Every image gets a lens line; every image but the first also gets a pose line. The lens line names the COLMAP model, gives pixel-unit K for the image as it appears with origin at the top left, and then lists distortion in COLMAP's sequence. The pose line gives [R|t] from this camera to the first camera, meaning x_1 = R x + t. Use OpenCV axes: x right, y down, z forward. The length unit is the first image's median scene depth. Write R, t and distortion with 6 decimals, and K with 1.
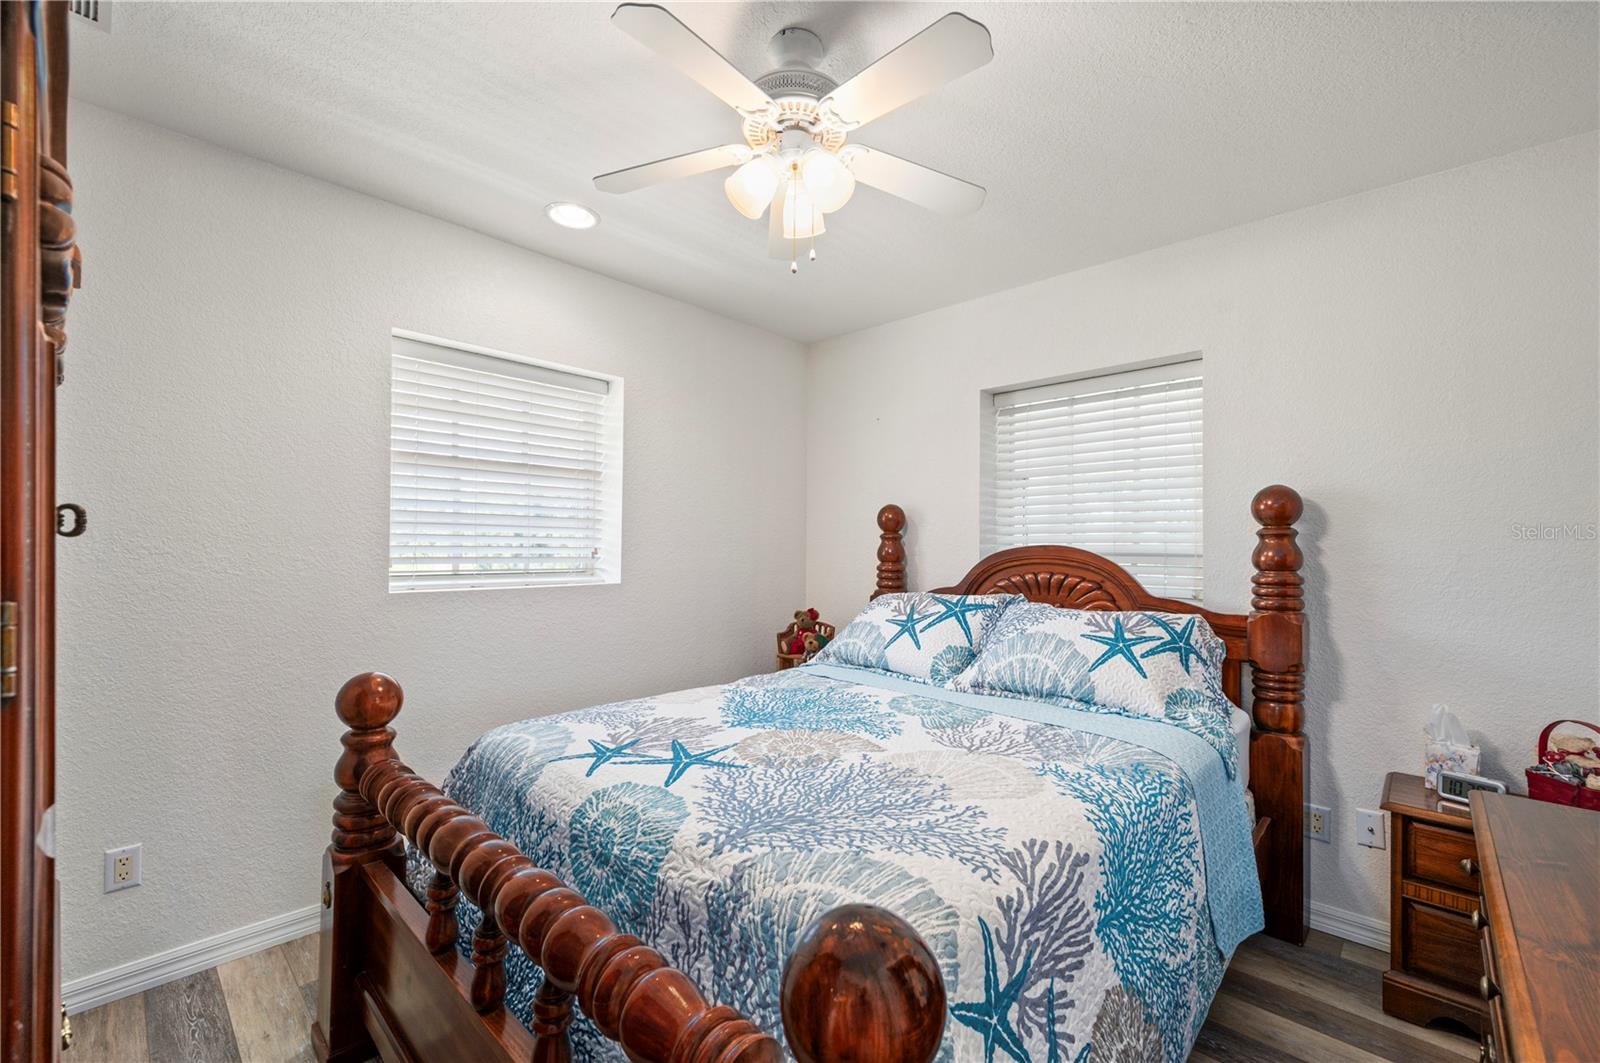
lens RADIAL K [[648.7, 0, 800.0], [0, 648.7, 531.5], [0, 0, 1]] dist [0.001321, 0.000139]
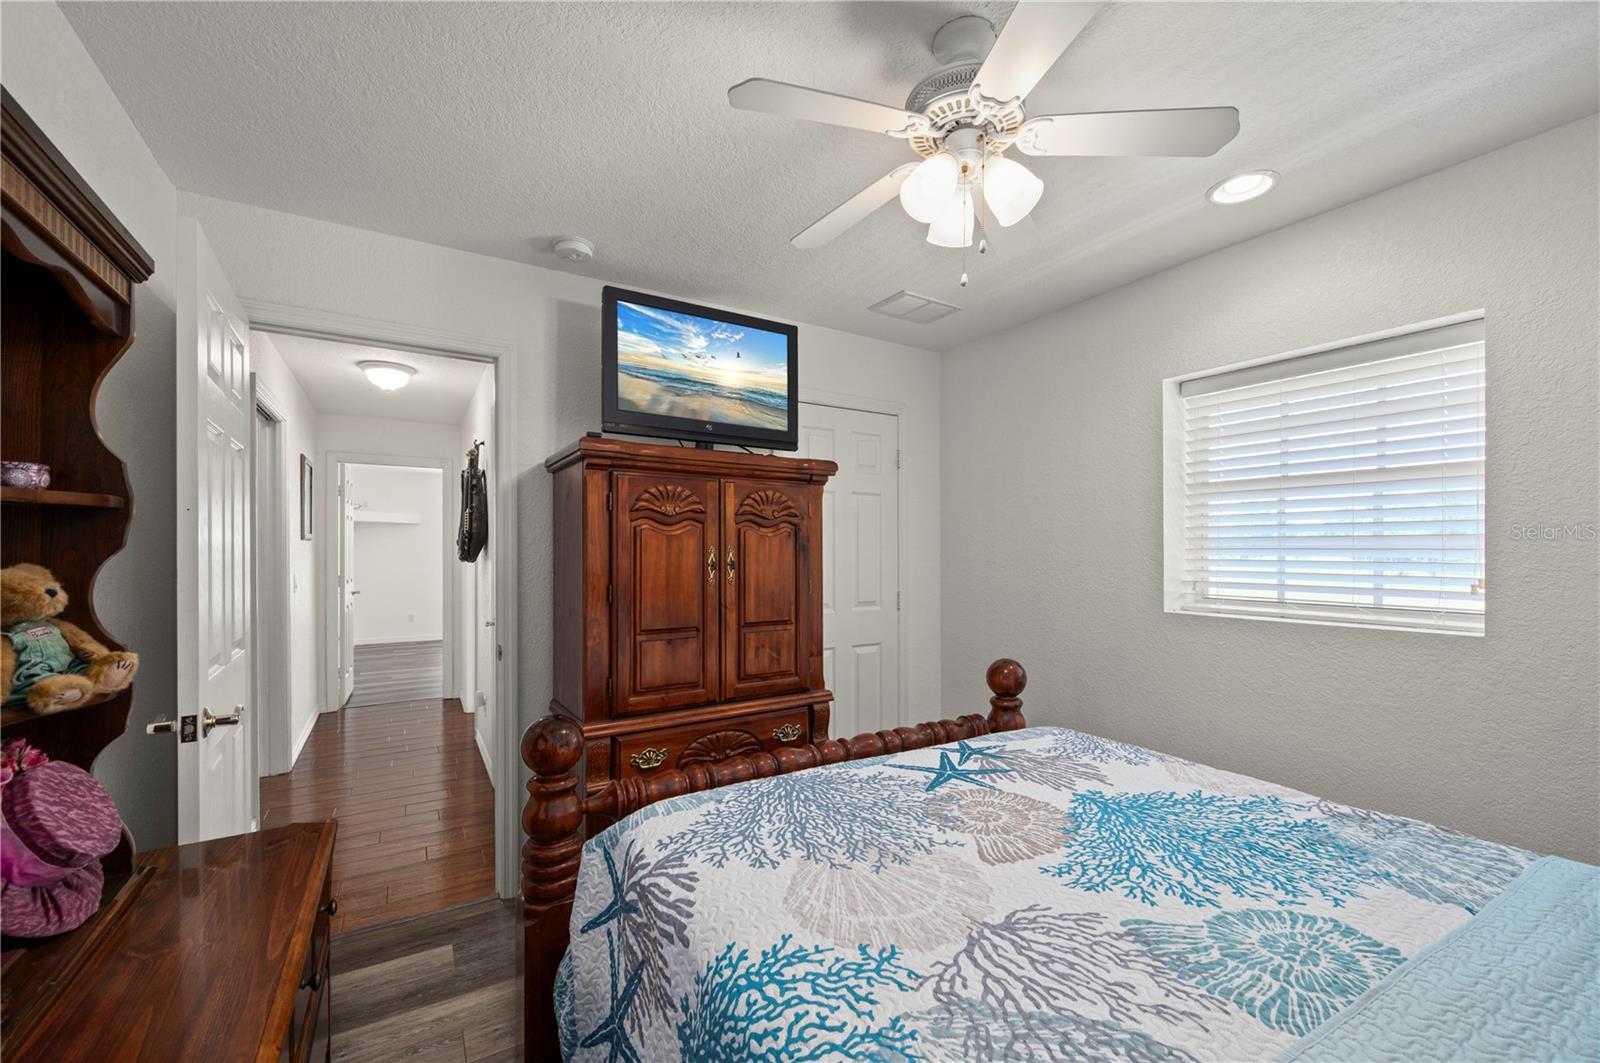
lens RADIAL K [[658.2, 0, 838.1], [0, 658.2, 552.5], [0, 0, 1]] dist [-0.000002, -0.000001]
pose [[-0.215138, -0.001641, -0.976582, 0.932837], [0.017351, 0.999834, -0.005503, -0.021391], [0.976429, -0.018129, -0.215074, 1.021638]]
